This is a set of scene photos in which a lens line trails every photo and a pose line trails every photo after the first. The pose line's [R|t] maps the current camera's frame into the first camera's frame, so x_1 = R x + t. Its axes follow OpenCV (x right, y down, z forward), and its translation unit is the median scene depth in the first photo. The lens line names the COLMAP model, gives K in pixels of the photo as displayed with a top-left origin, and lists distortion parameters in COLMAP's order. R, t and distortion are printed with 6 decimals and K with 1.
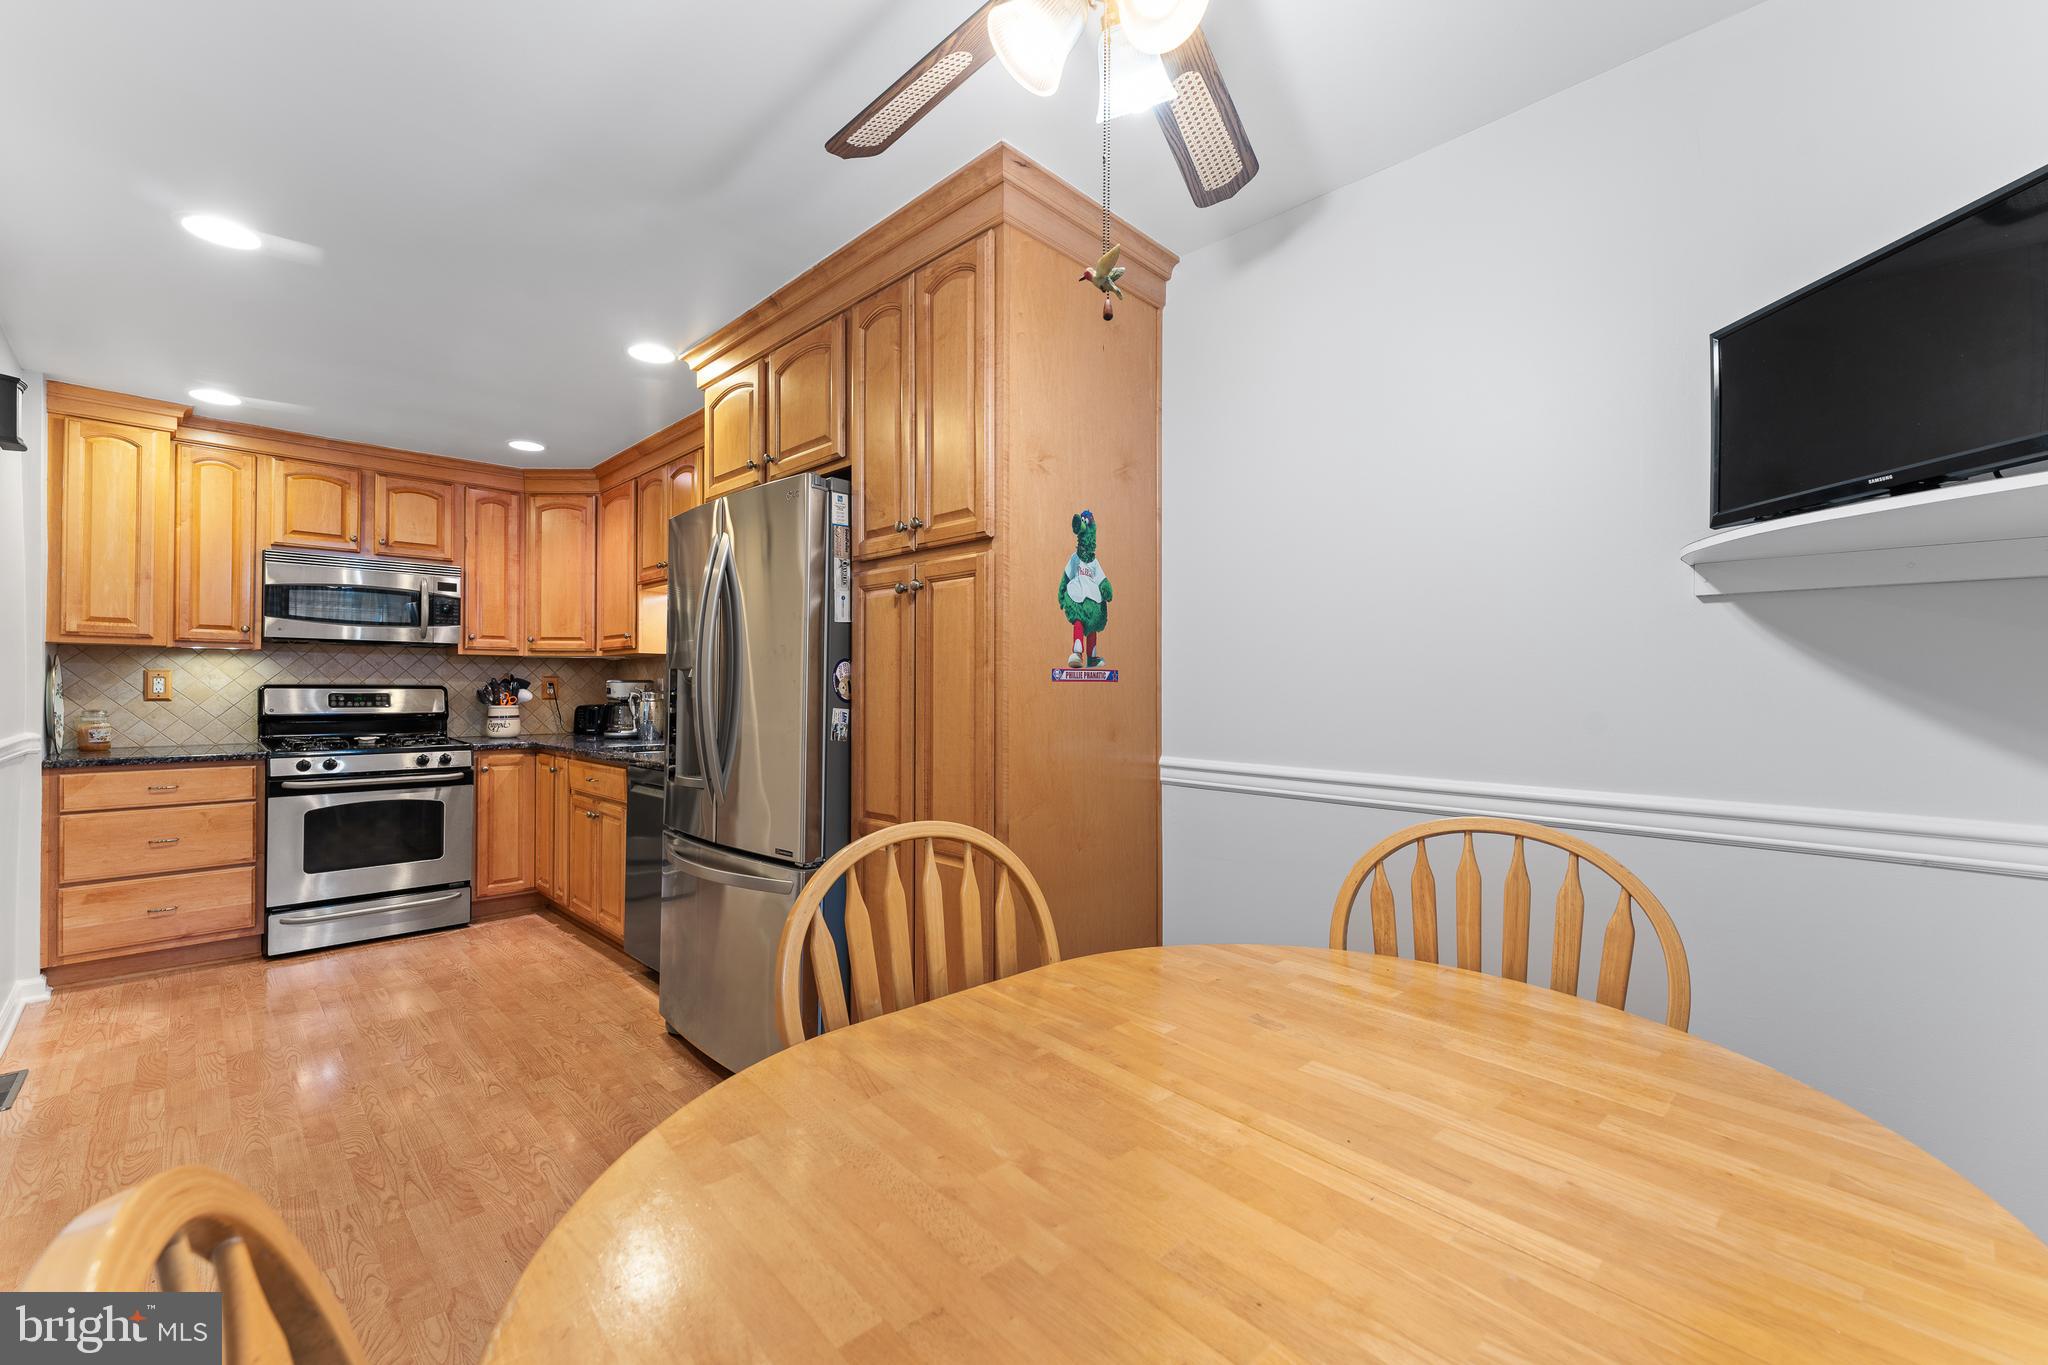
lens RADIAL K [[828.6, 0, 1025.1], [0, 828.6, 686.7], [0, 0, 1]] dist [-0.001573, 0.000011]
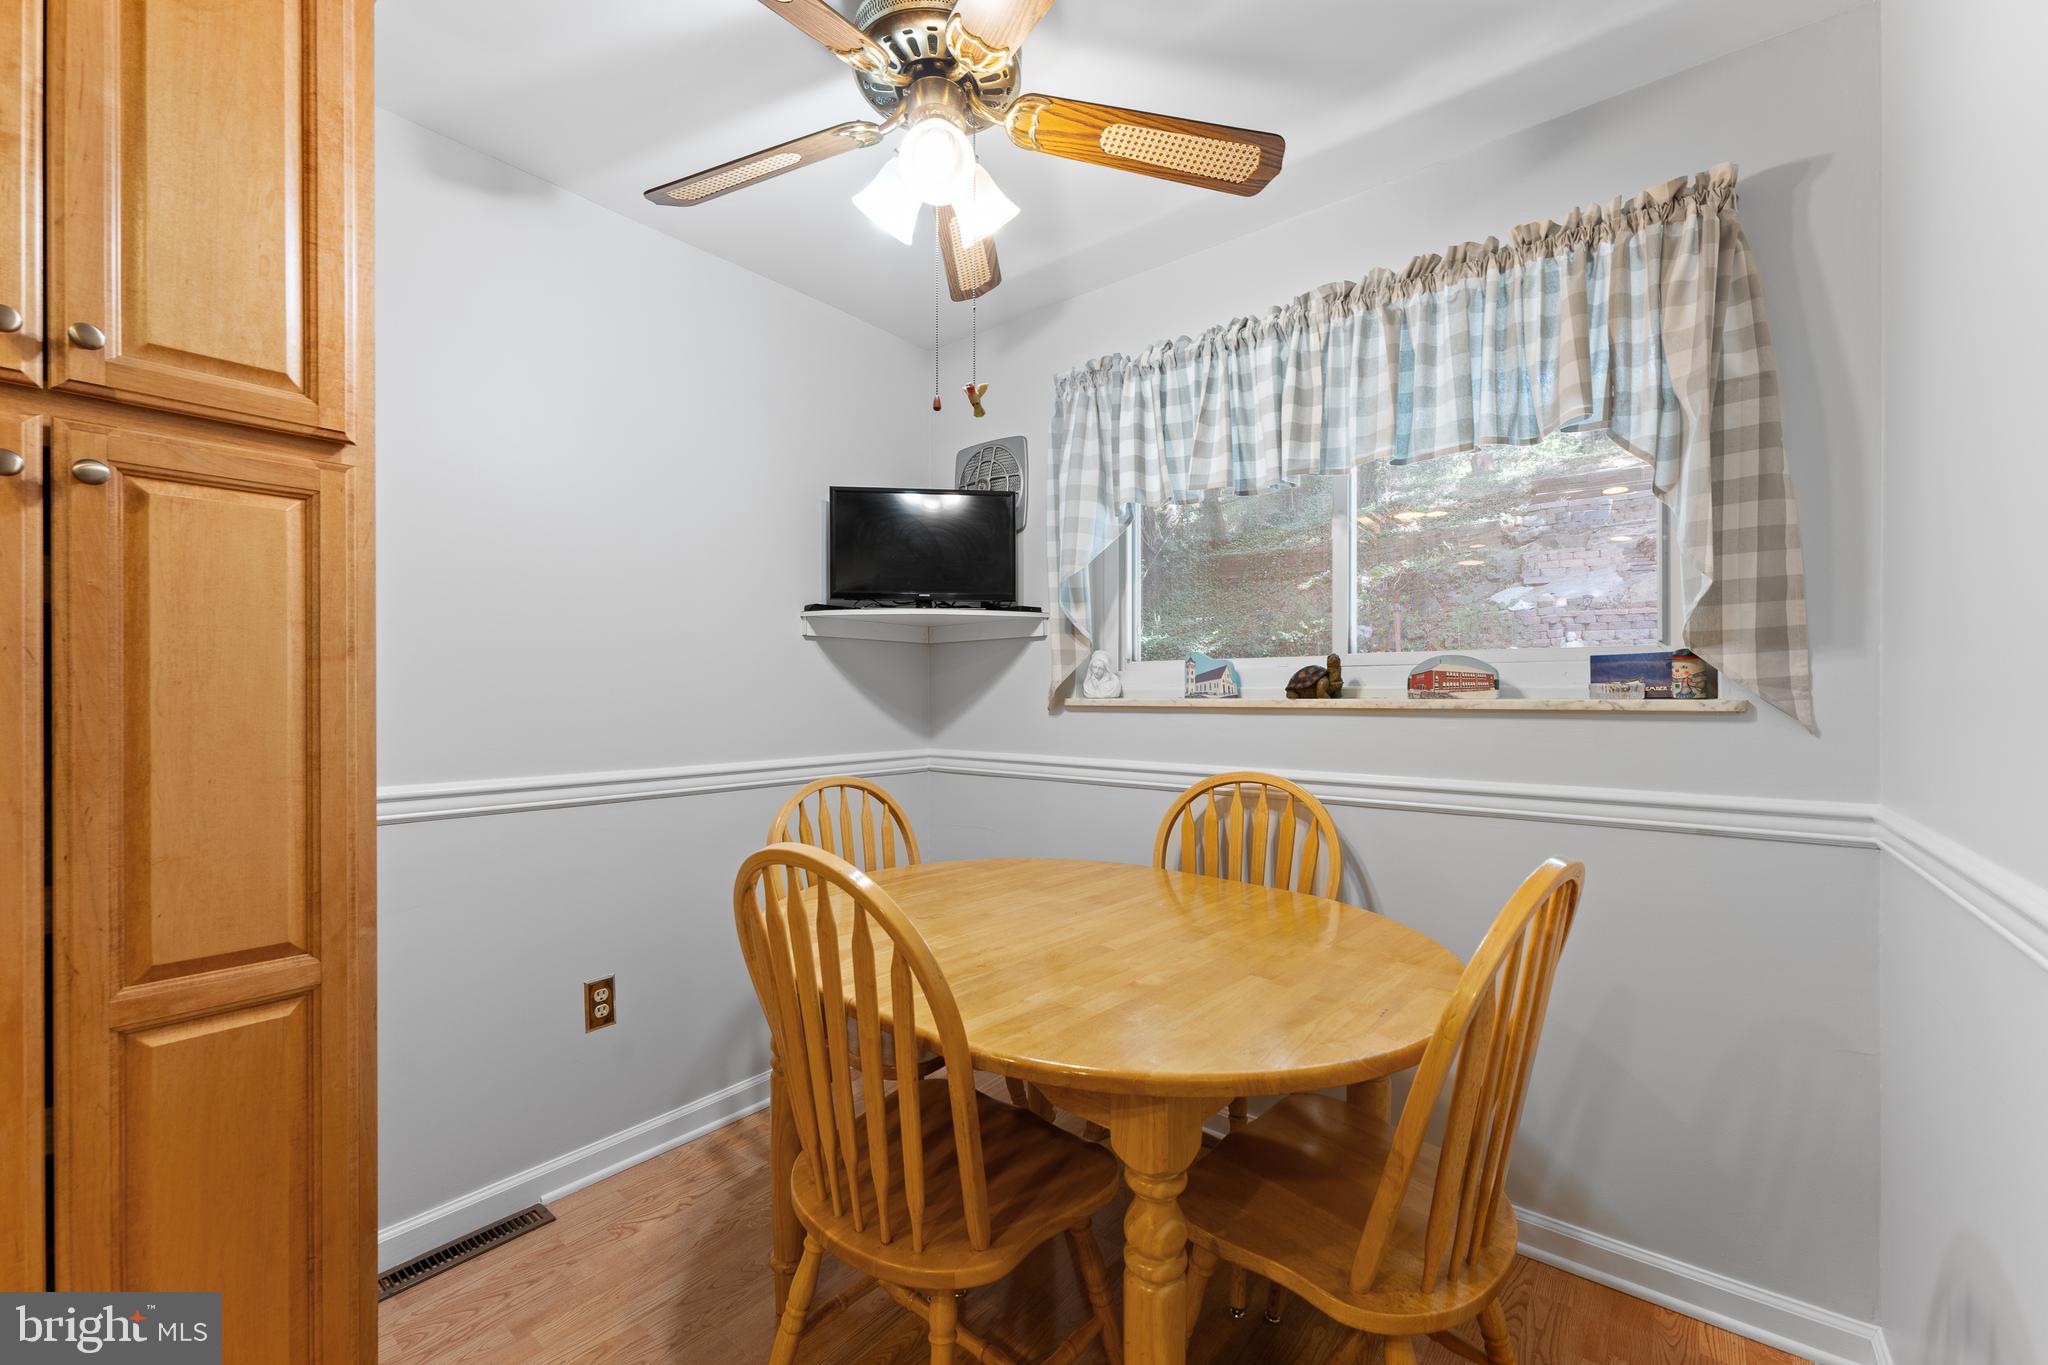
lens RADIAL K [[828.6, 0, 1033.7], [0, 828.6, 694.5], [0, 0, 1]] dist [-0.001573, 0.000011]
pose [[-0.107792, -0.006989, 0.994149, -0.375372], [-0.000978, 0.999976, 0.006924, -0.001357], [-0.994173, -0.000226, -0.107796, 0.304880]]
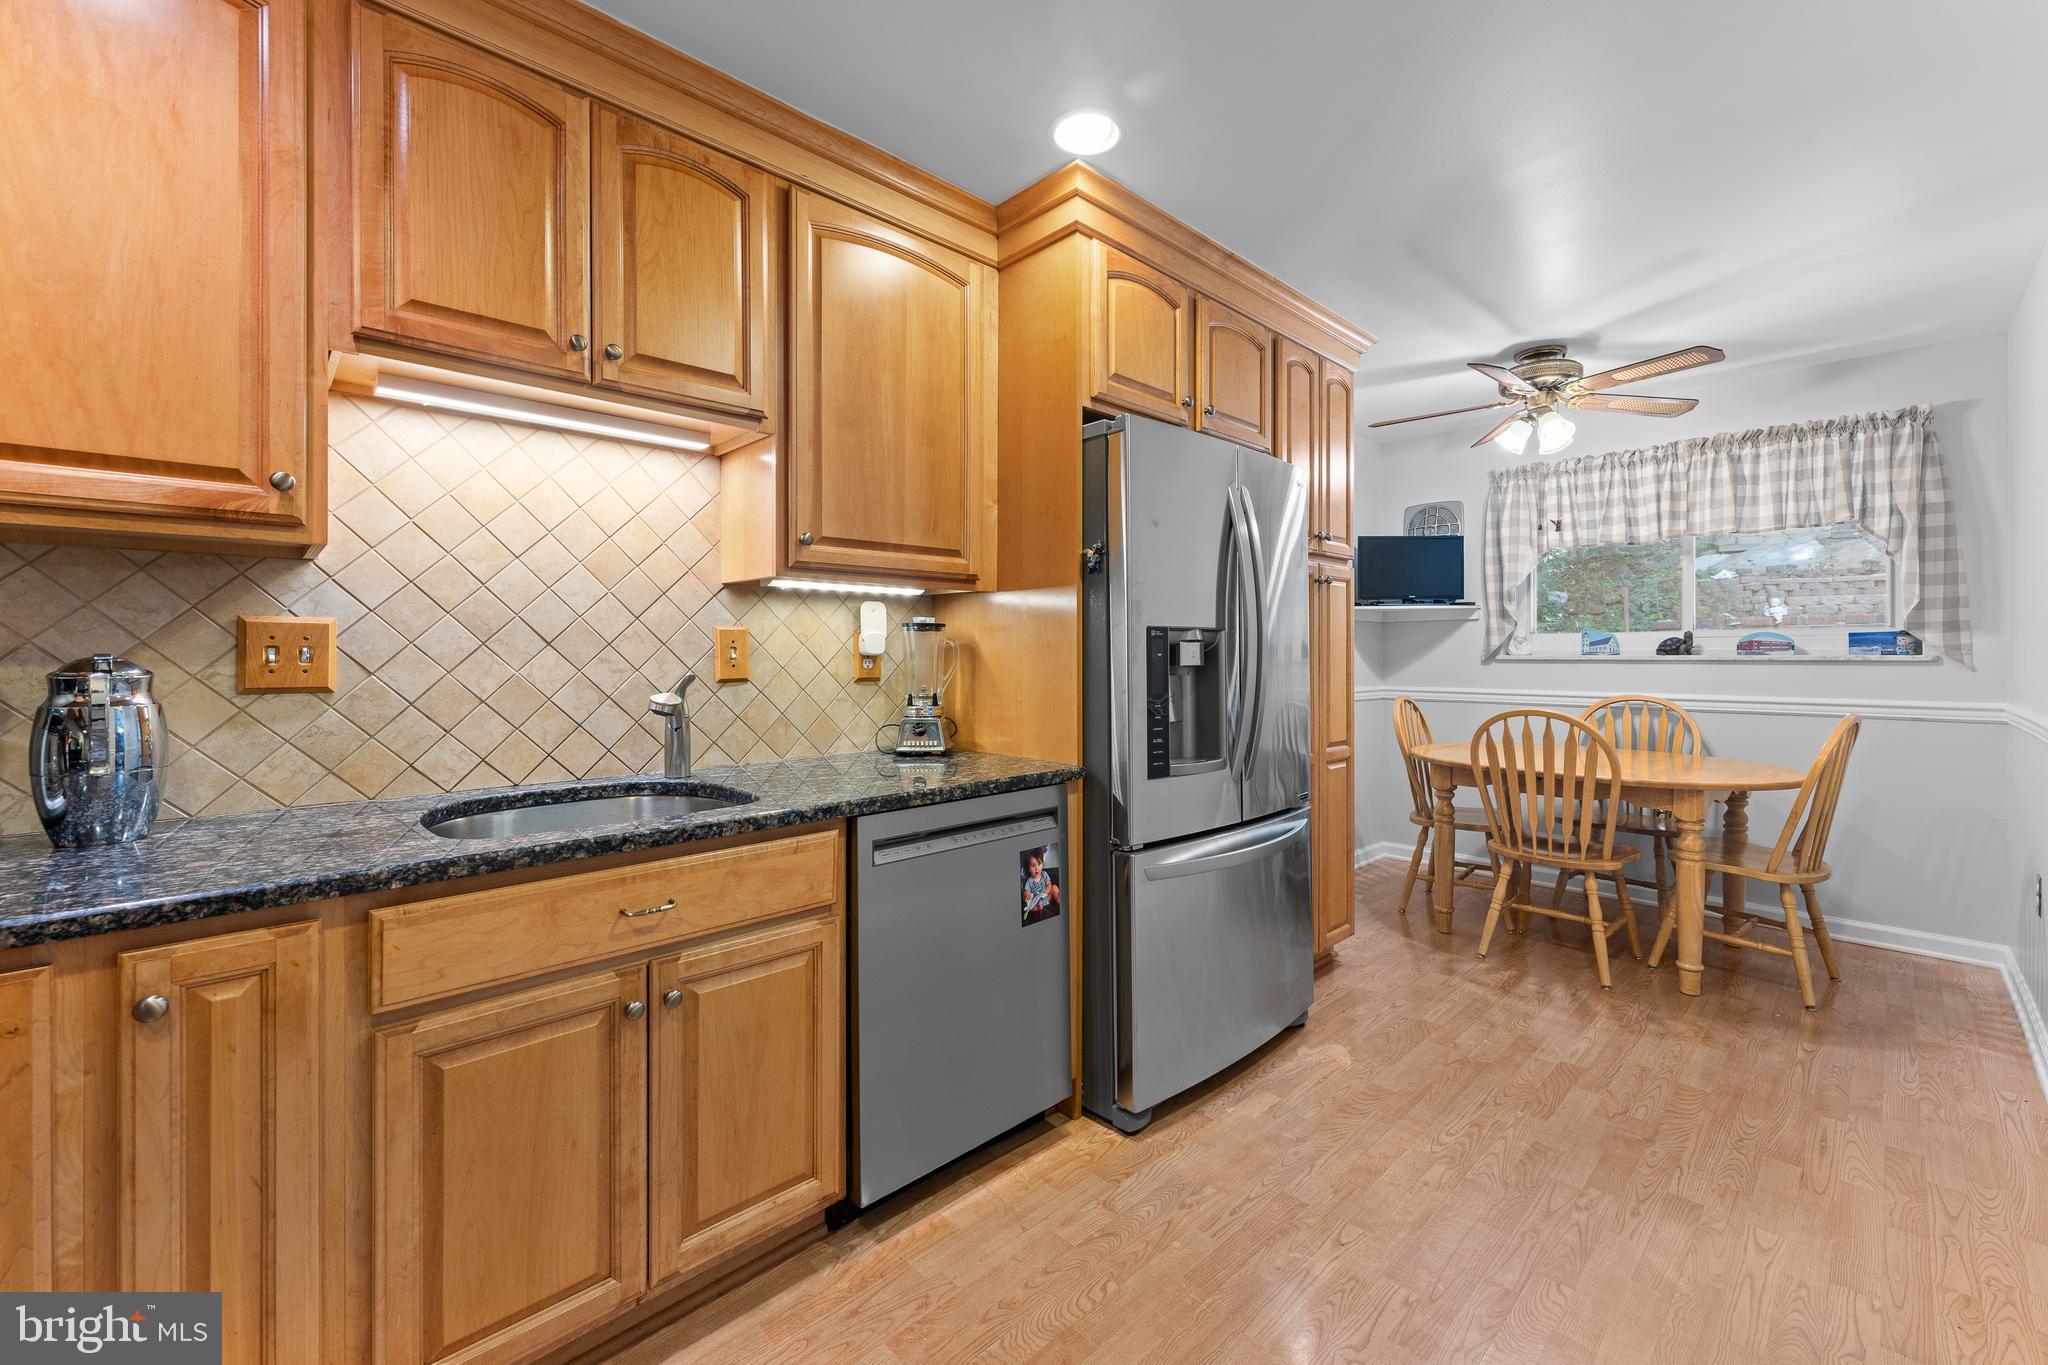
lens RADIAL K [[828.6, 0, 1029.5], [0, 828.6, 653.8], [0, 0, 1]] dist [-0.001573, 0.000011]
pose [[0.026904, -0.005614, 0.999622, -0.915822], [-0.001238, 0.999983, 0.005649, -0.001366], [-0.999637, -0.001389, 0.026897, 0.855993]]
